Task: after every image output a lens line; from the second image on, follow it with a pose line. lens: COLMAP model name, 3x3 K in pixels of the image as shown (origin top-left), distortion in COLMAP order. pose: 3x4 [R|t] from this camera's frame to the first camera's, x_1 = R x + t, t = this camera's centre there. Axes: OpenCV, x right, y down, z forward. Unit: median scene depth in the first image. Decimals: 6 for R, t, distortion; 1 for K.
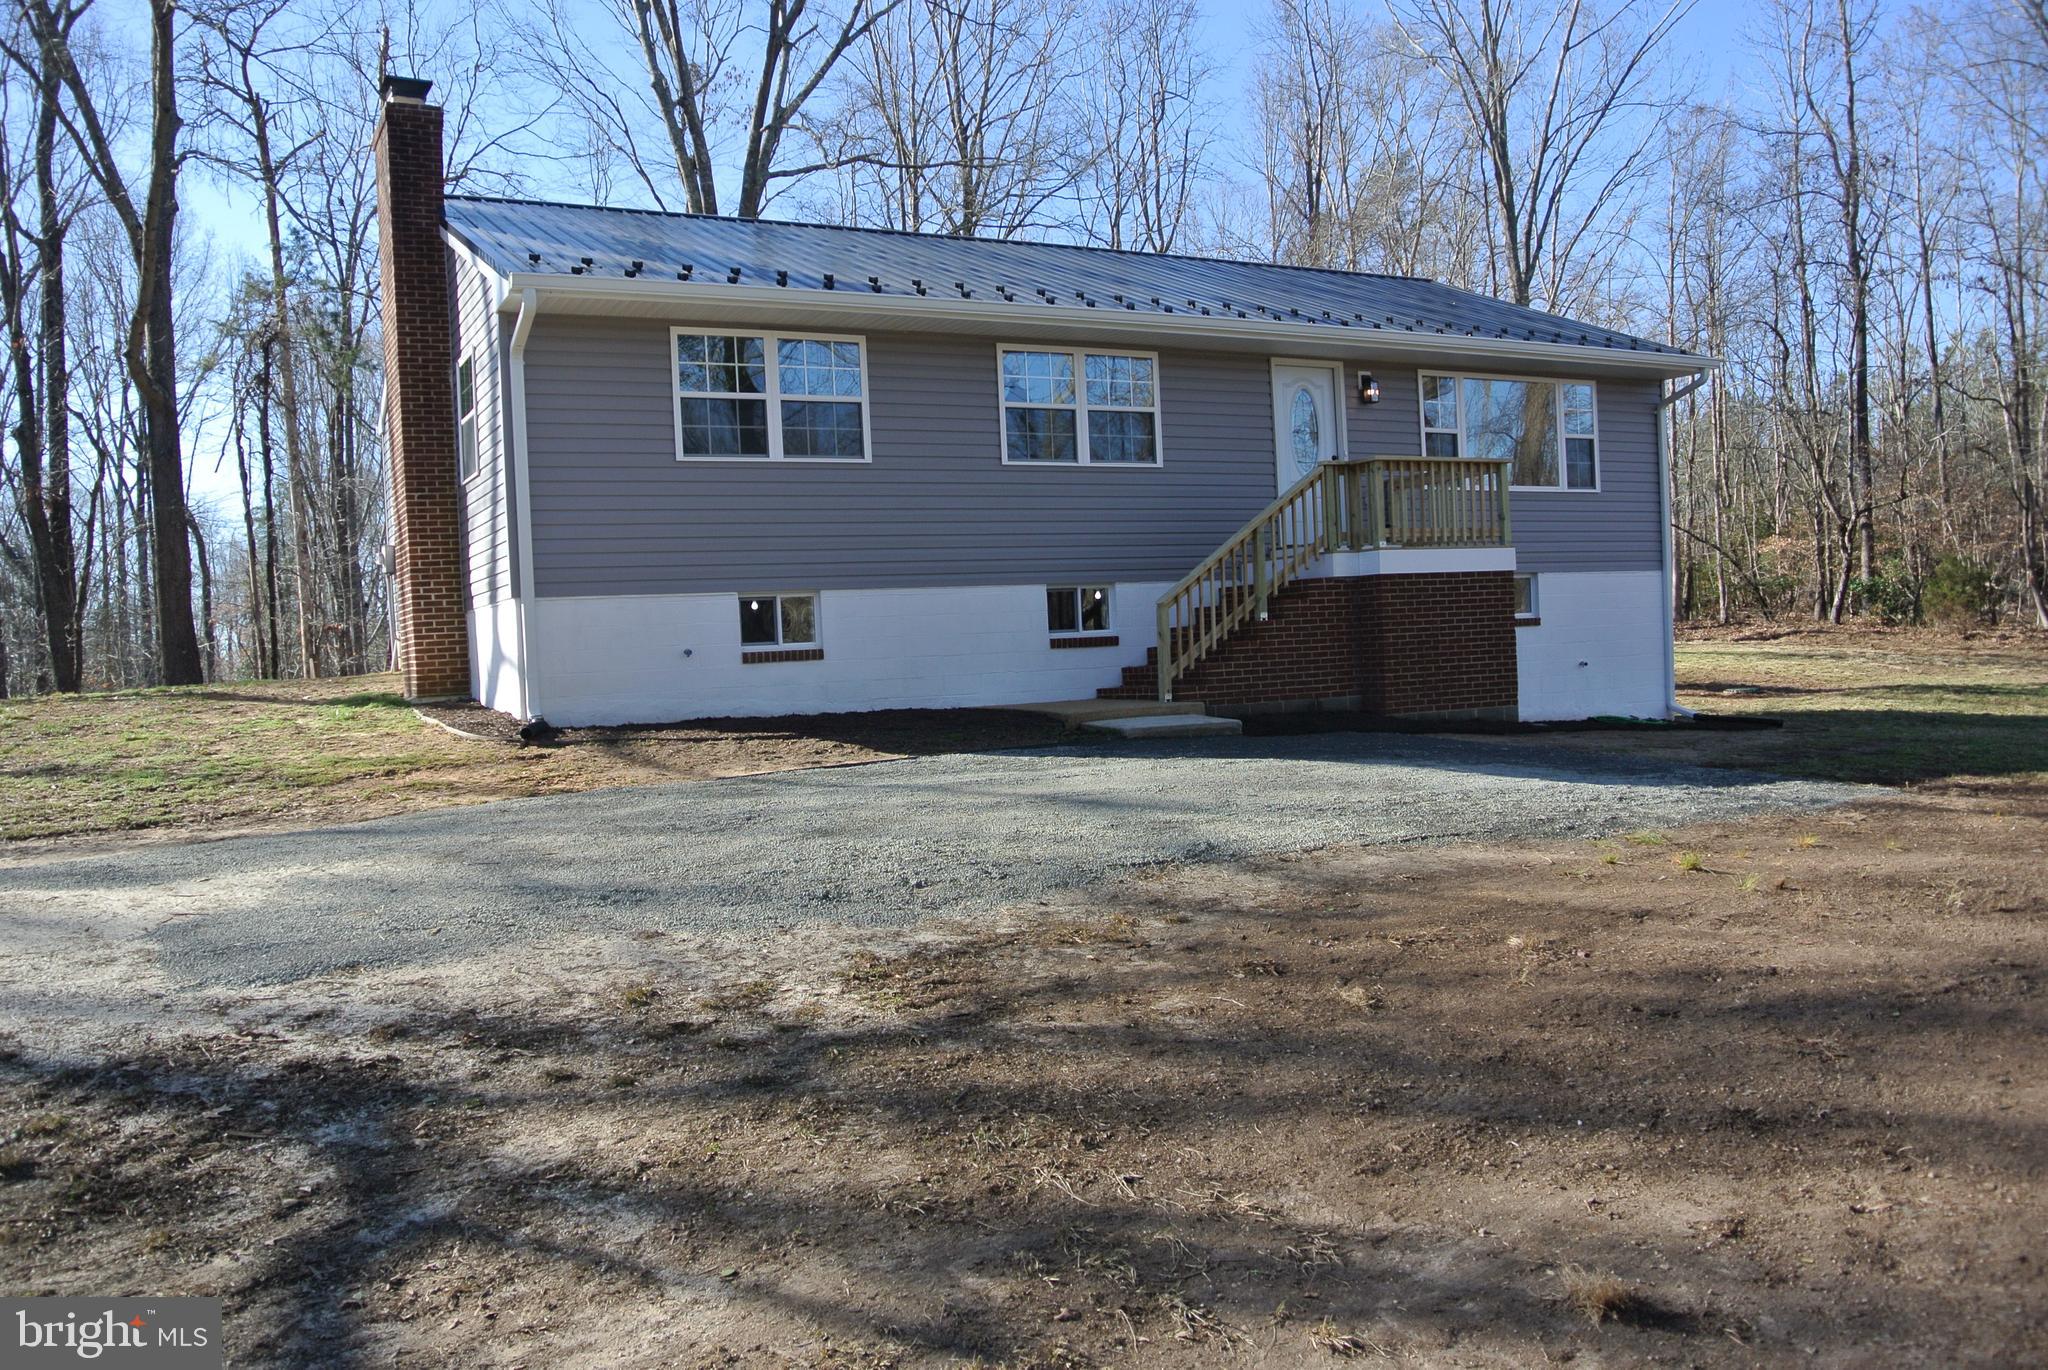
lens RADIAL K [[1608.2, 0, 1026.8], [0, 1608.2, 684.7], [0, 0, 1]] dist [-0.083429, 0.026365]
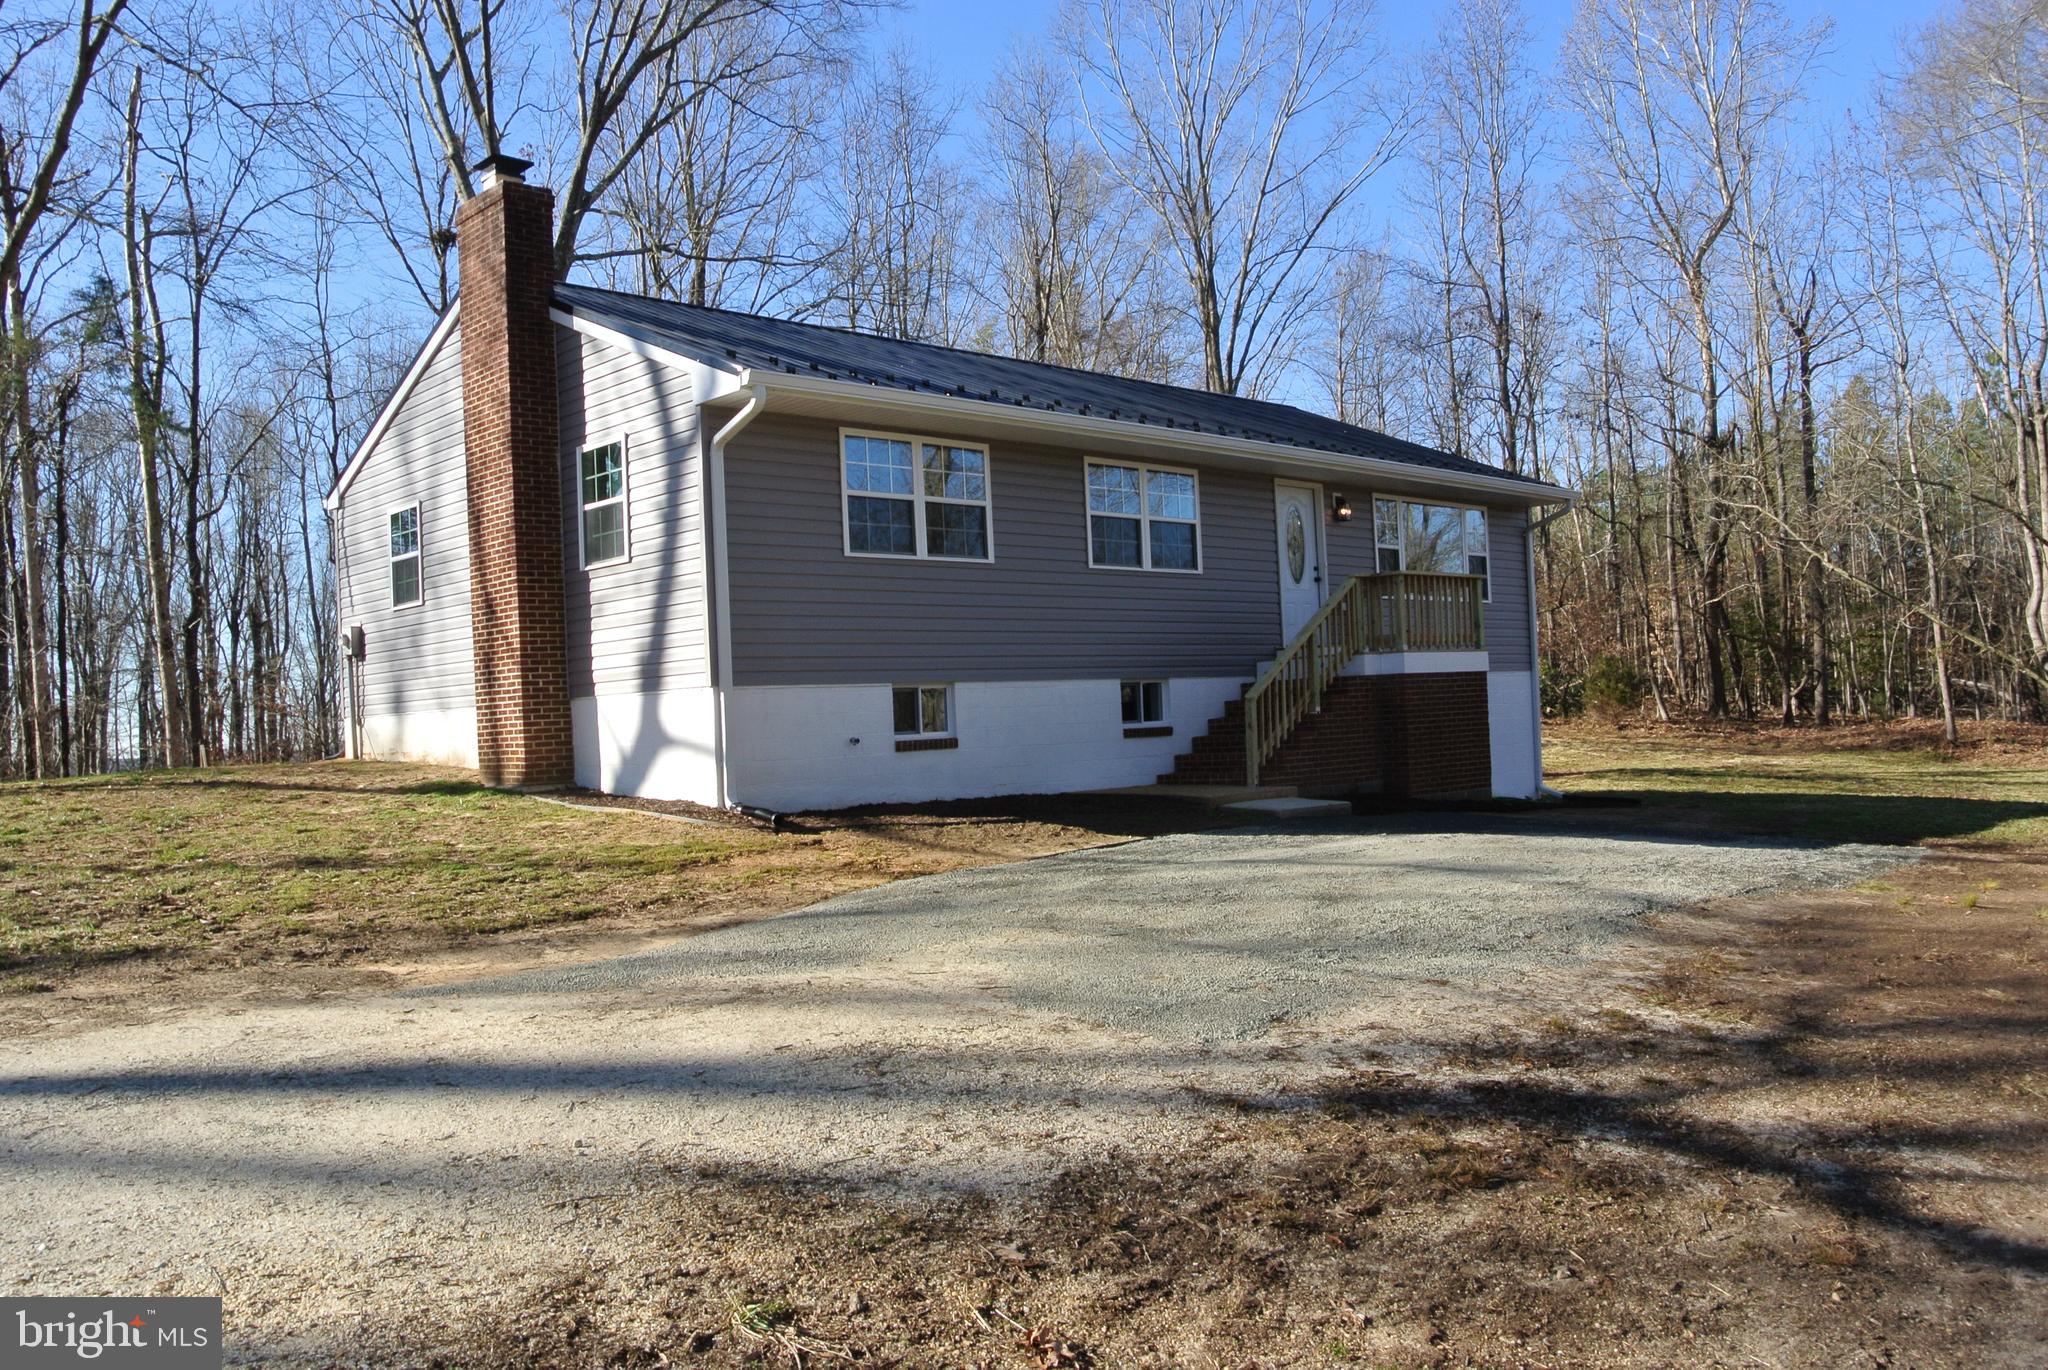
lens RADIAL K [[1608.2, 0, 1006.7], [0, 1608.2, 685.3], [0, 0, 1]] dist [-0.083429, 0.026365]
pose [[0.963194, 0.011914, 0.268544, -0.353595], [0.002515, 0.998574, -0.053322, -0.000239], [-0.268796, 0.052035, 0.961791, -0.024091]]
